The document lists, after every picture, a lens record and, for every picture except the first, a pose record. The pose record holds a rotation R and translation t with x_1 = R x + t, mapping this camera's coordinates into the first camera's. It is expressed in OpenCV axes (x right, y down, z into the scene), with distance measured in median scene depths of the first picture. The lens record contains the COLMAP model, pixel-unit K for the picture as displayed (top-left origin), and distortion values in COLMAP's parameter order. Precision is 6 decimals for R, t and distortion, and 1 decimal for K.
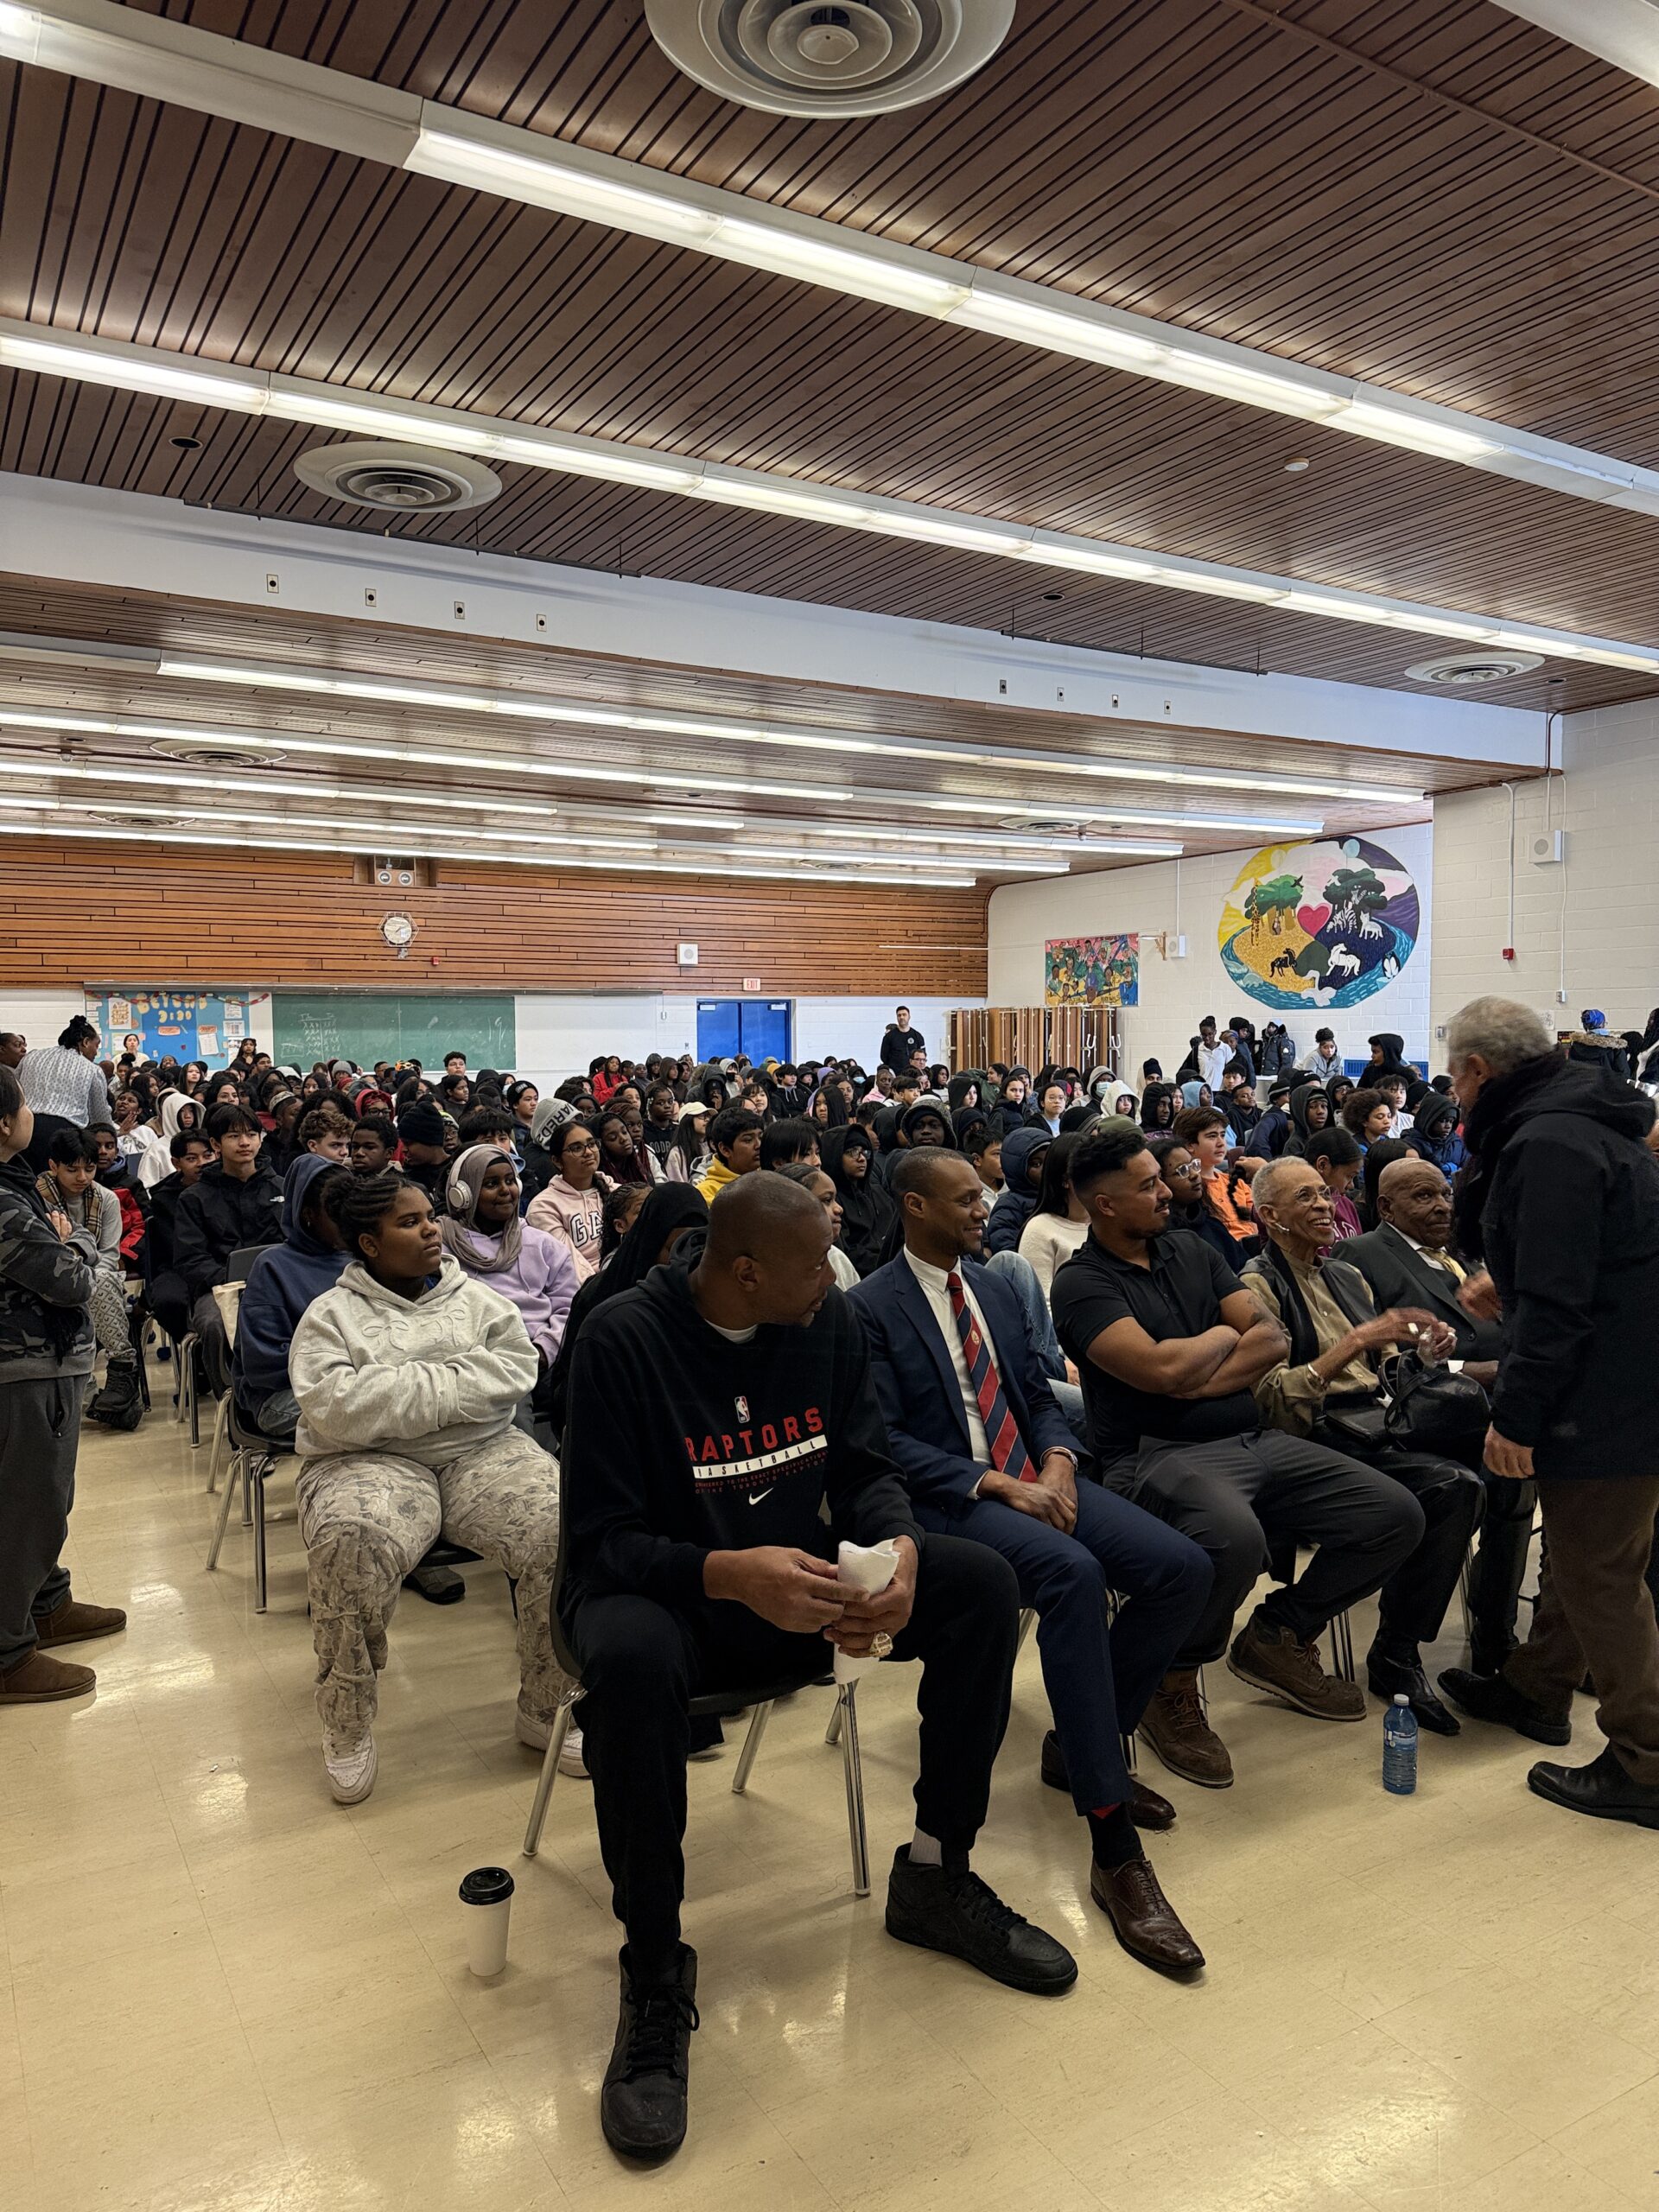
lens RADIAL K [[1581.0, 0, 822.9], [0, 1581.0, 1098.0], [0, 0, 1]] dist [0.028838, -0.030405]
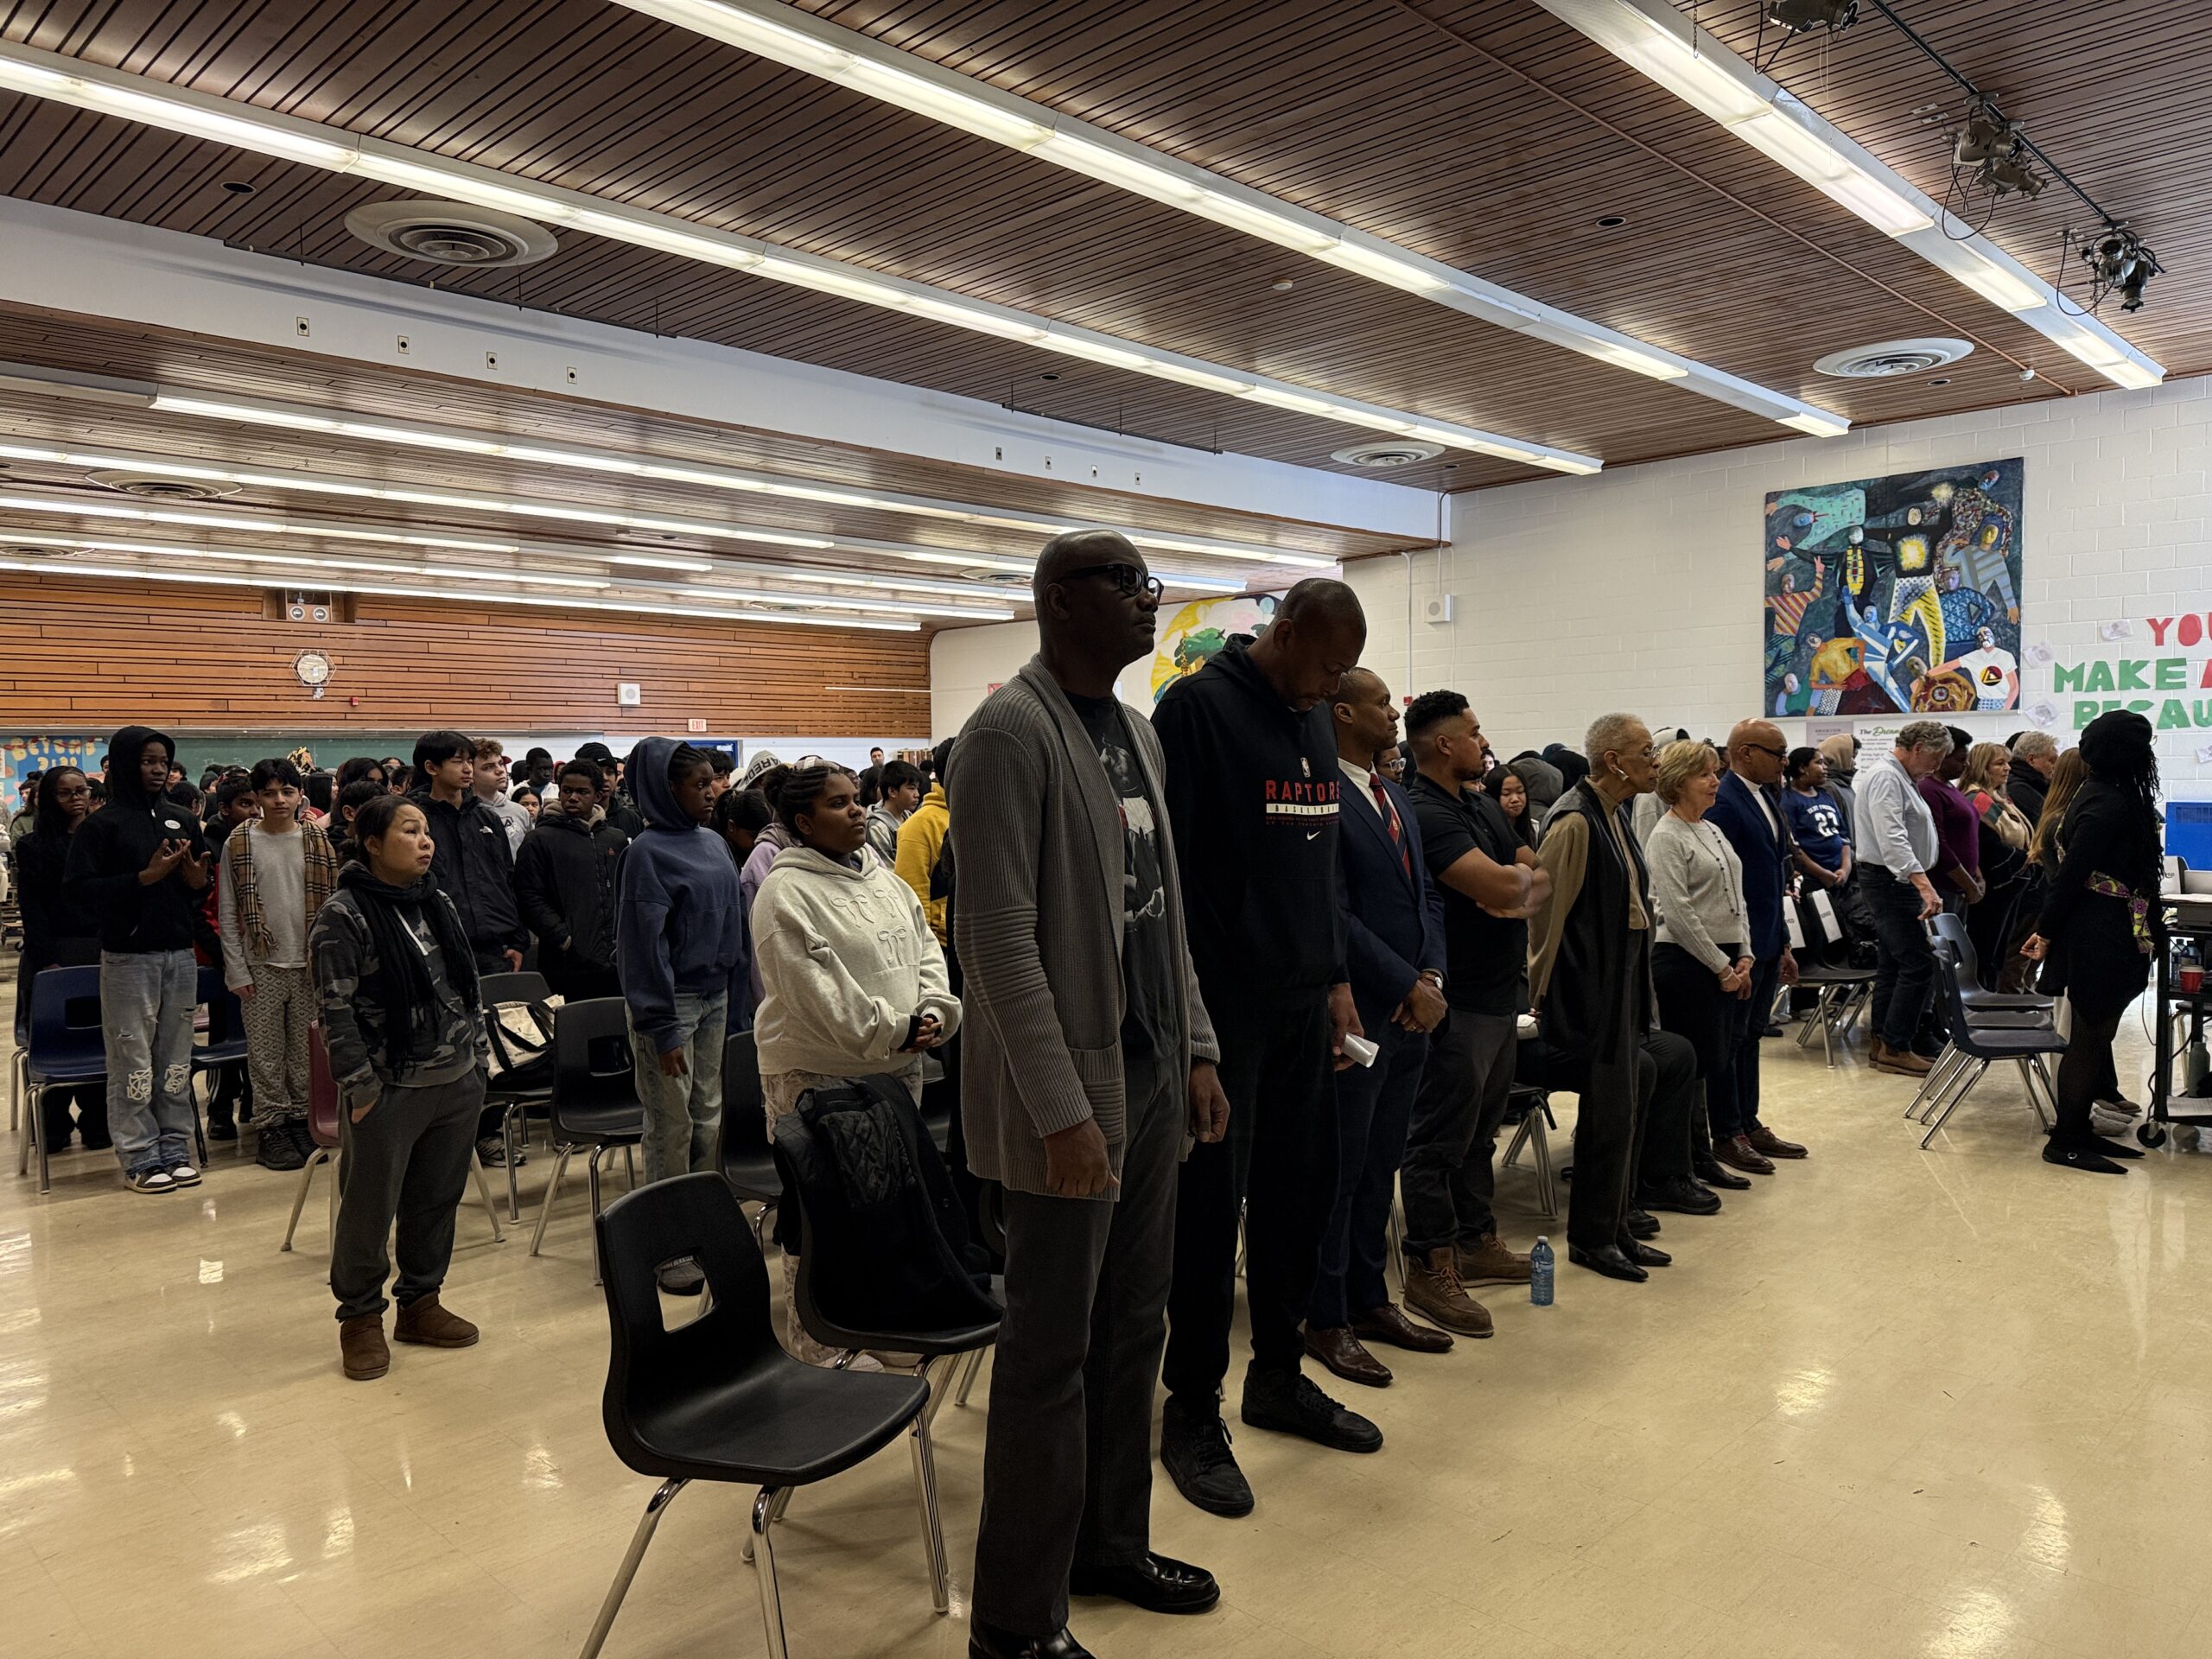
lens RADIAL K [[1581.0, 0, 1116.9], [0, 1581.0, 839.9], [0, 0, 1]] dist [0.028838, -0.030405]
pose [[0.966995, -0.020127, 0.253998, -0.124428], [0.019607, 0.999797, 0.004577, 0.001912], [-0.254039, 0.000554, 0.967194, -0.096859]]
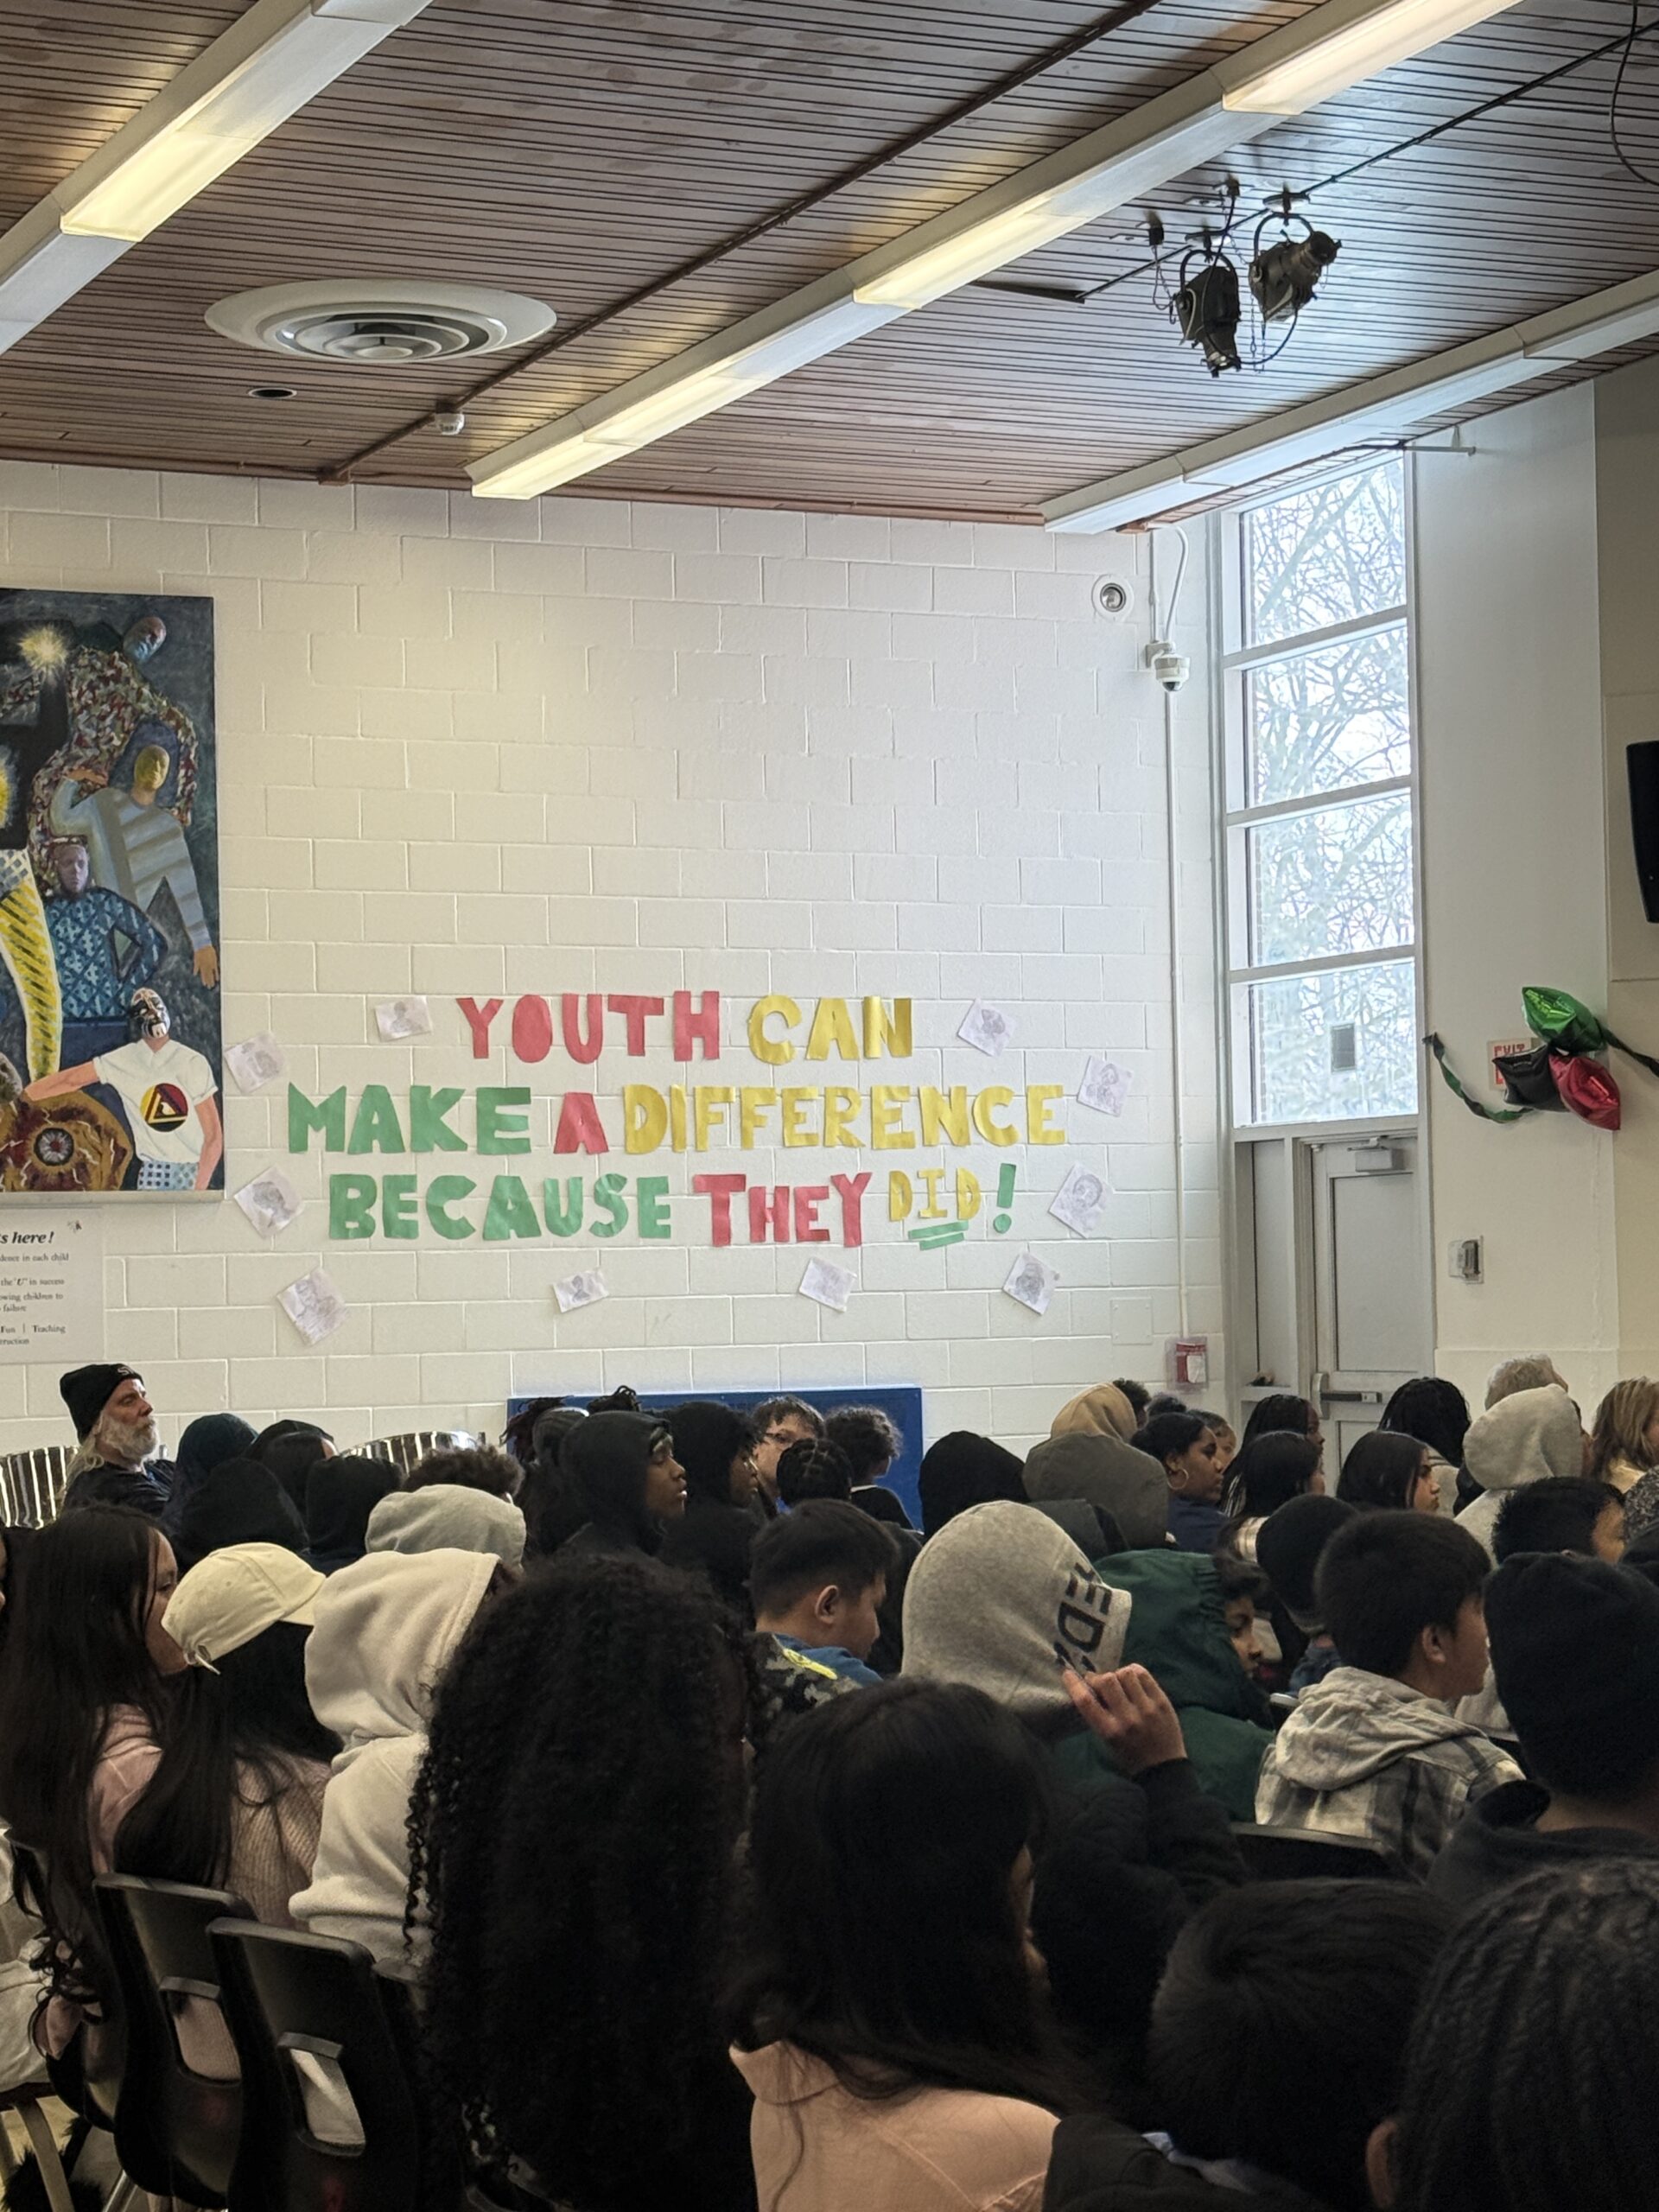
lens RADIAL K [[4344.2, 0, 817.2], [0, 4344.2, 1111.1], [0, 0, 1]] dist [0.230760, 0.000000]
pose [[0.118145, 0.048983, 0.991787, -0.656062], [0.063685, 0.996353, -0.056795, -0.017261], [-0.990952, 0.069873, 0.114595, 0.787767]]
